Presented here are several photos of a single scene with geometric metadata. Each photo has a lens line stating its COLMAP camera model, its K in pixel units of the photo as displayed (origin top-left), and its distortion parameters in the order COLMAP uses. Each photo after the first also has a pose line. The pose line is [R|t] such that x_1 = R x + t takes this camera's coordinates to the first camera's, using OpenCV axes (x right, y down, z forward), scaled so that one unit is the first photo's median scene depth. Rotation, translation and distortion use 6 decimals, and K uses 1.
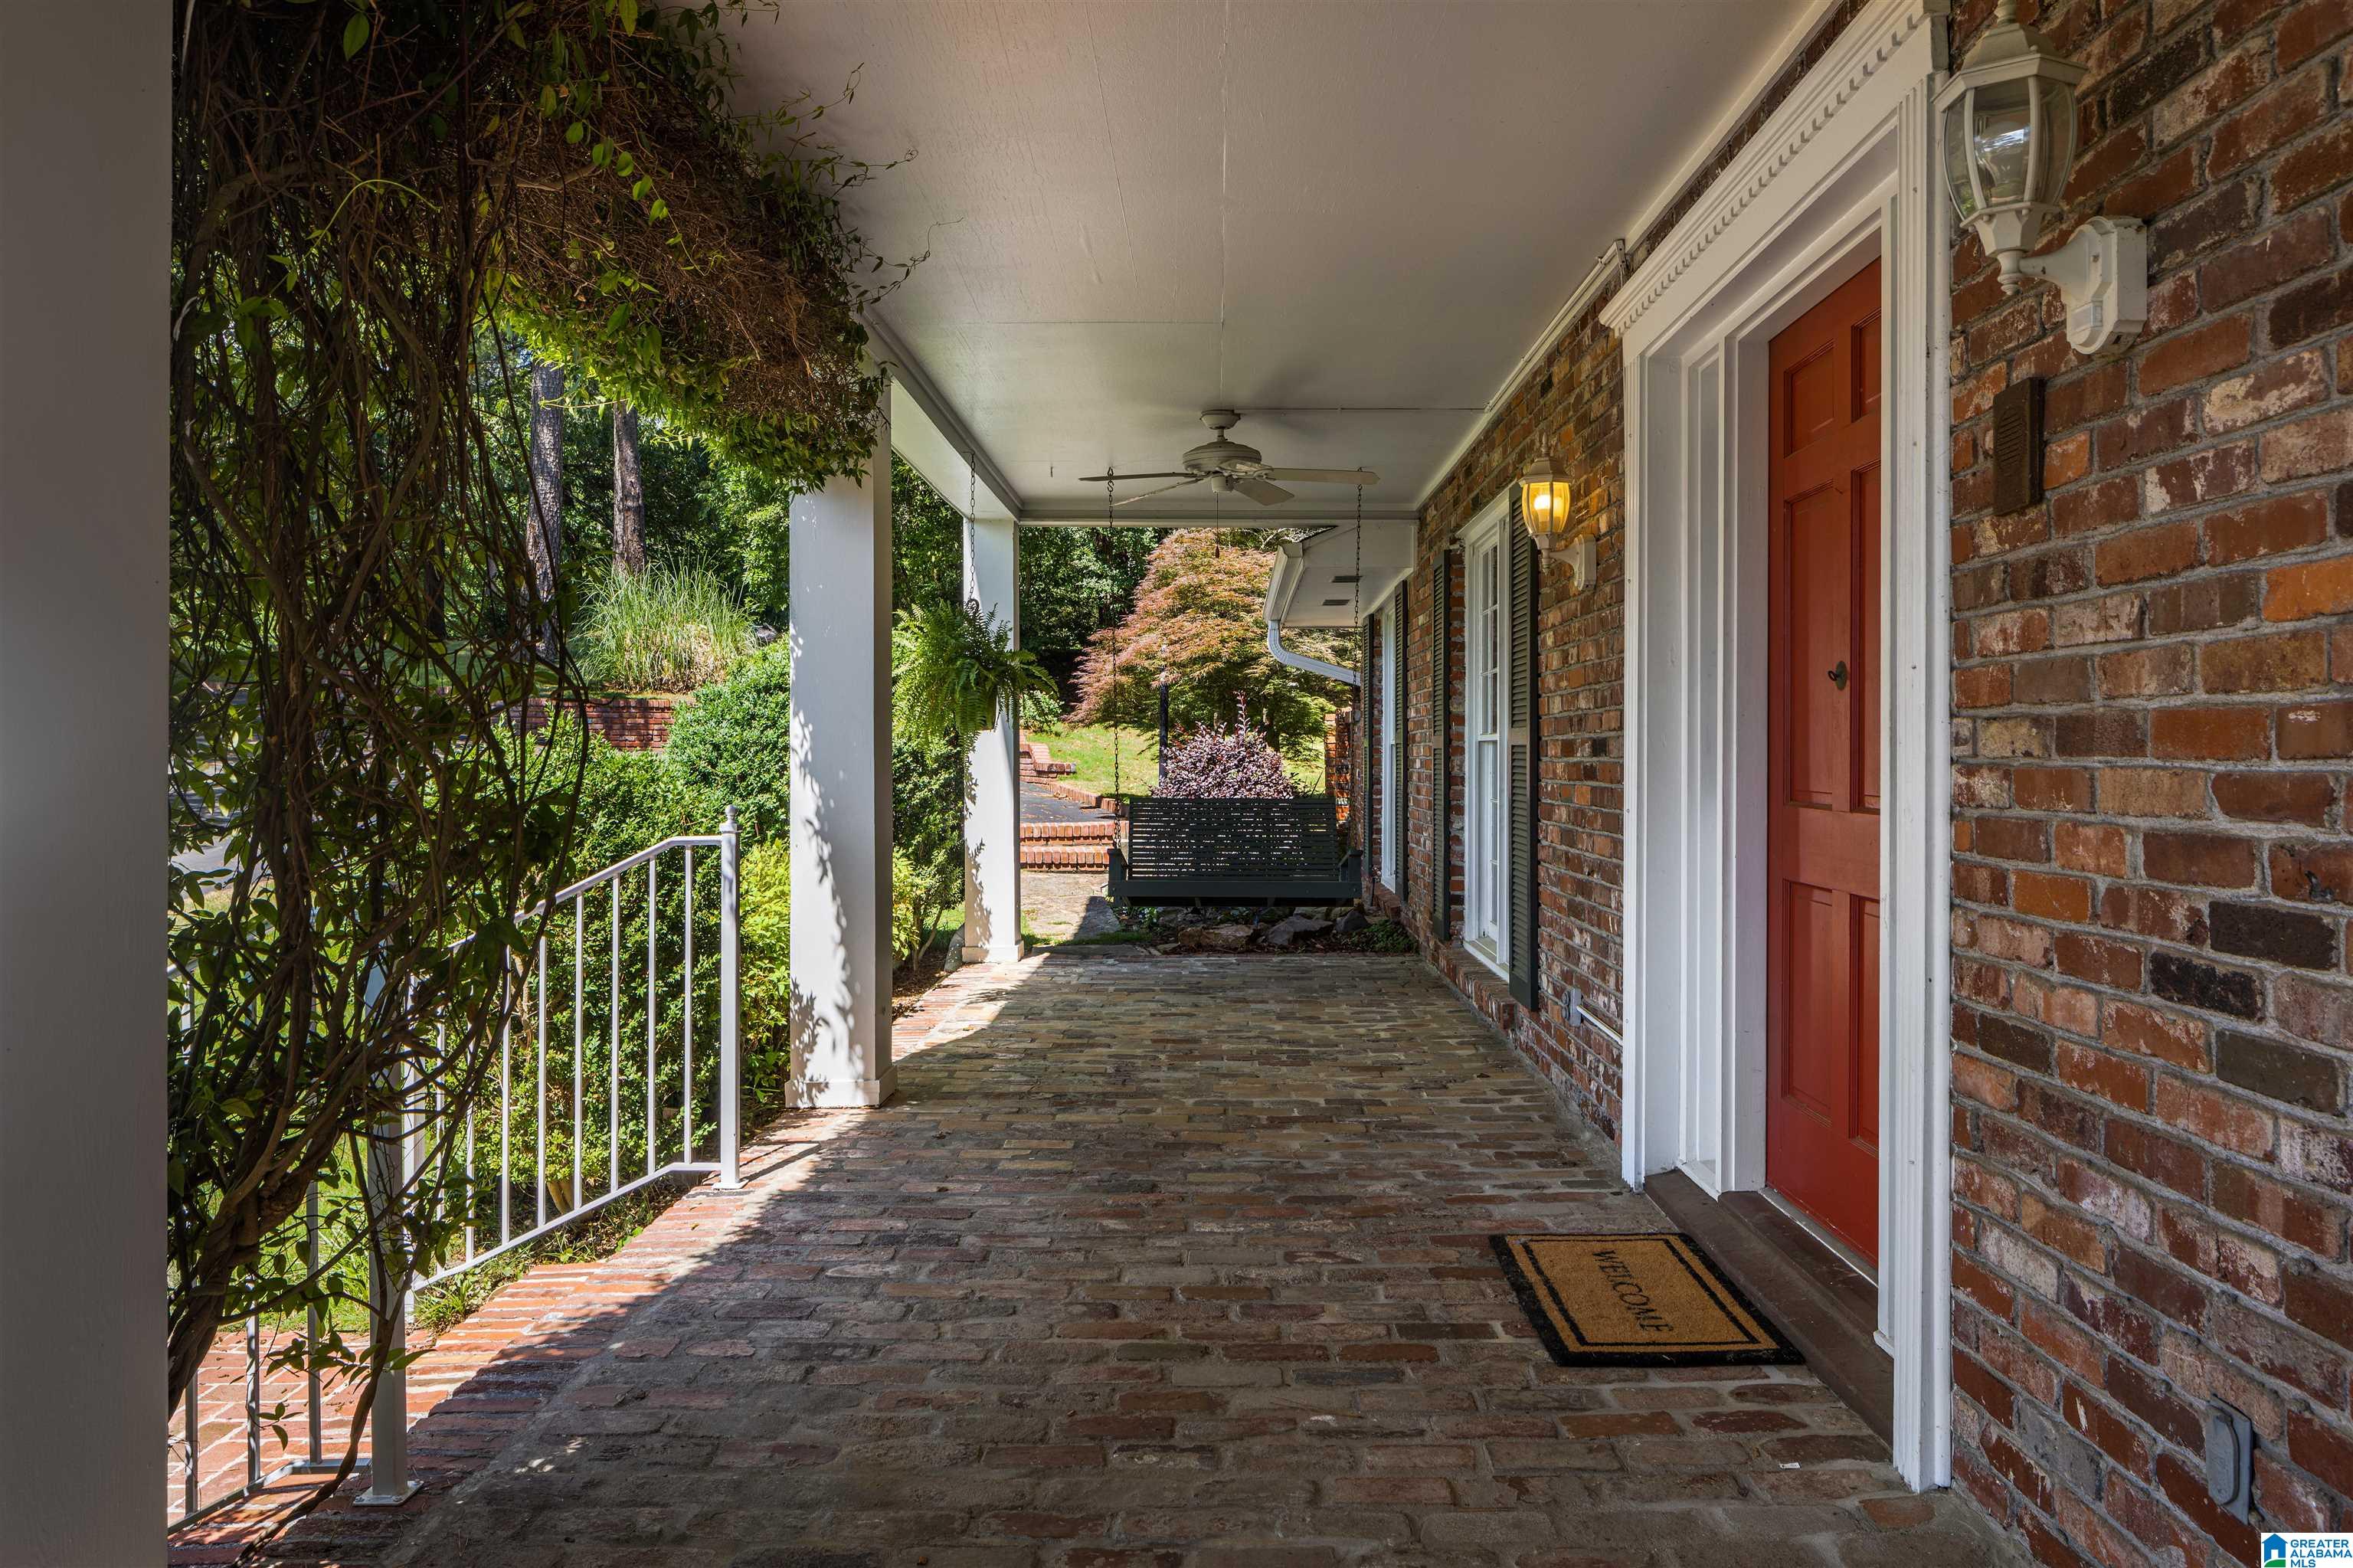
lens RADIAL K [[1617.6, 0, 1132.1], [0, 1617.6, 771.3], [0, 0, 1]] dist [0.007256, 0.001423]
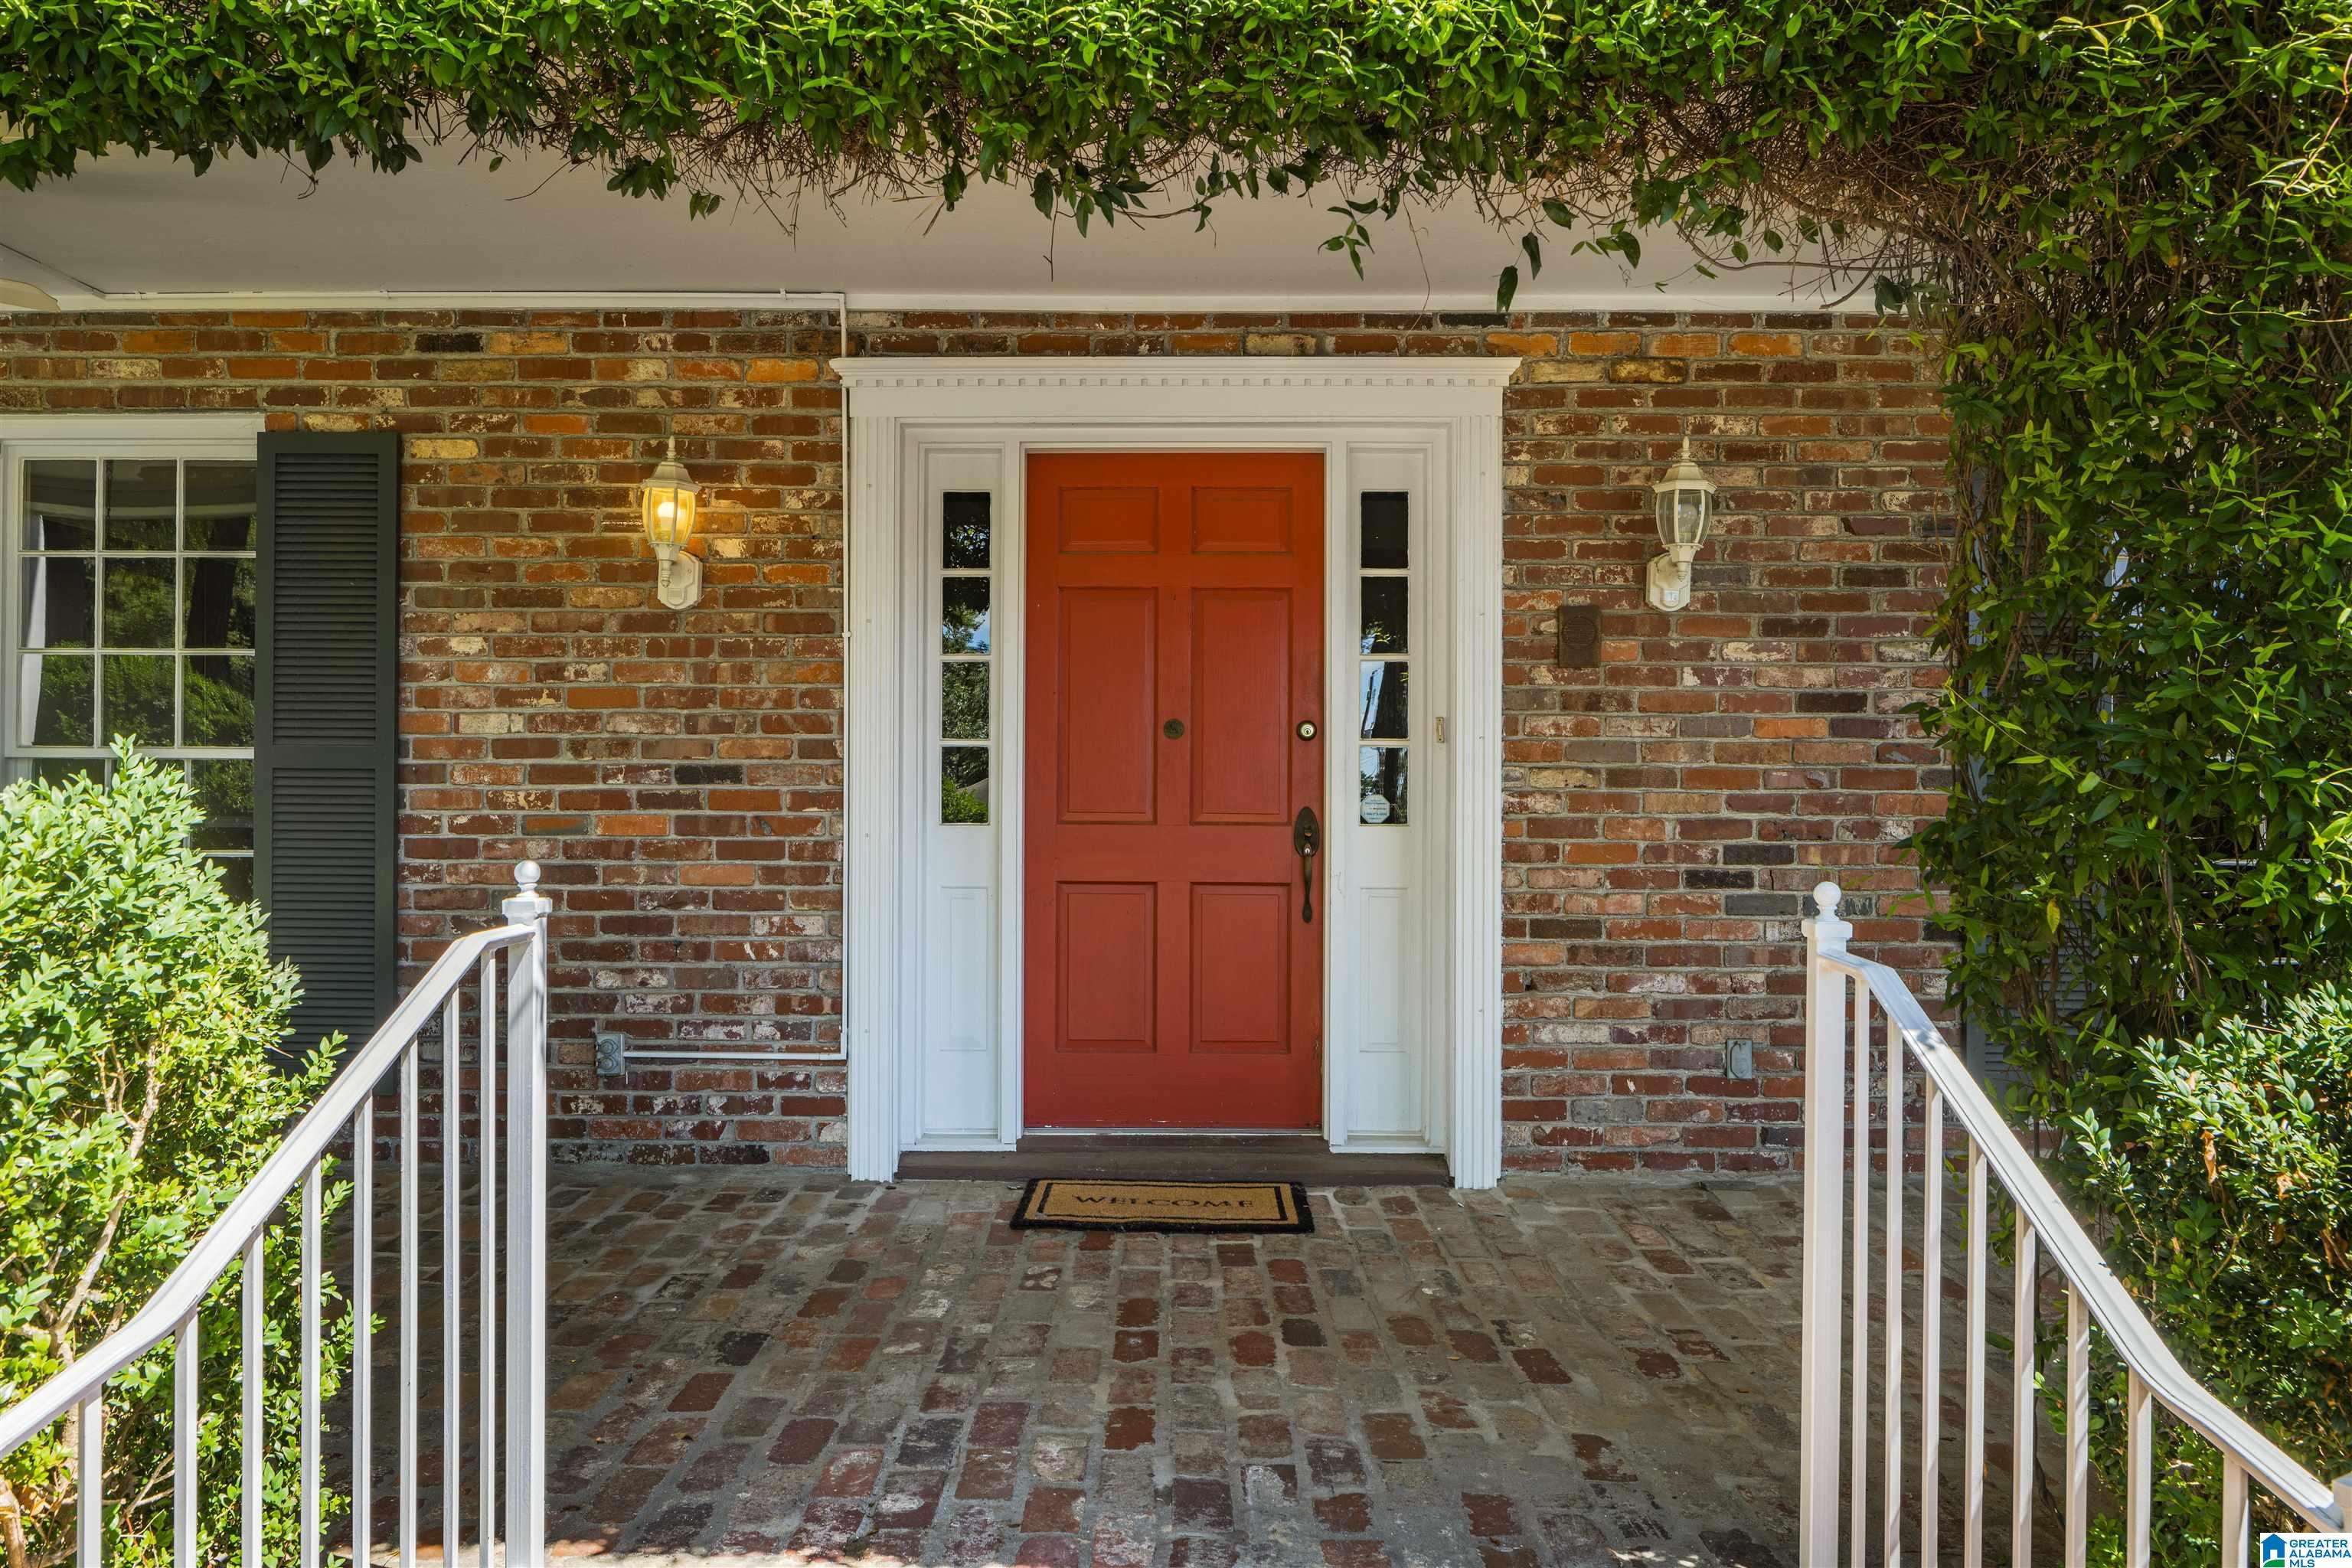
lens RADIAL K [[1680.1, 0, 1186.6], [0, 1680.1, 825.2], [0, 0, 1]] dist [0.003687, 0.001086]
pose [[-0.054773, -0.016079, 0.998369, -1.242351], [0.004015, 0.999859, 0.016324, 0.001608], [-0.998491, 0.004903, -0.054700, 1.292591]]
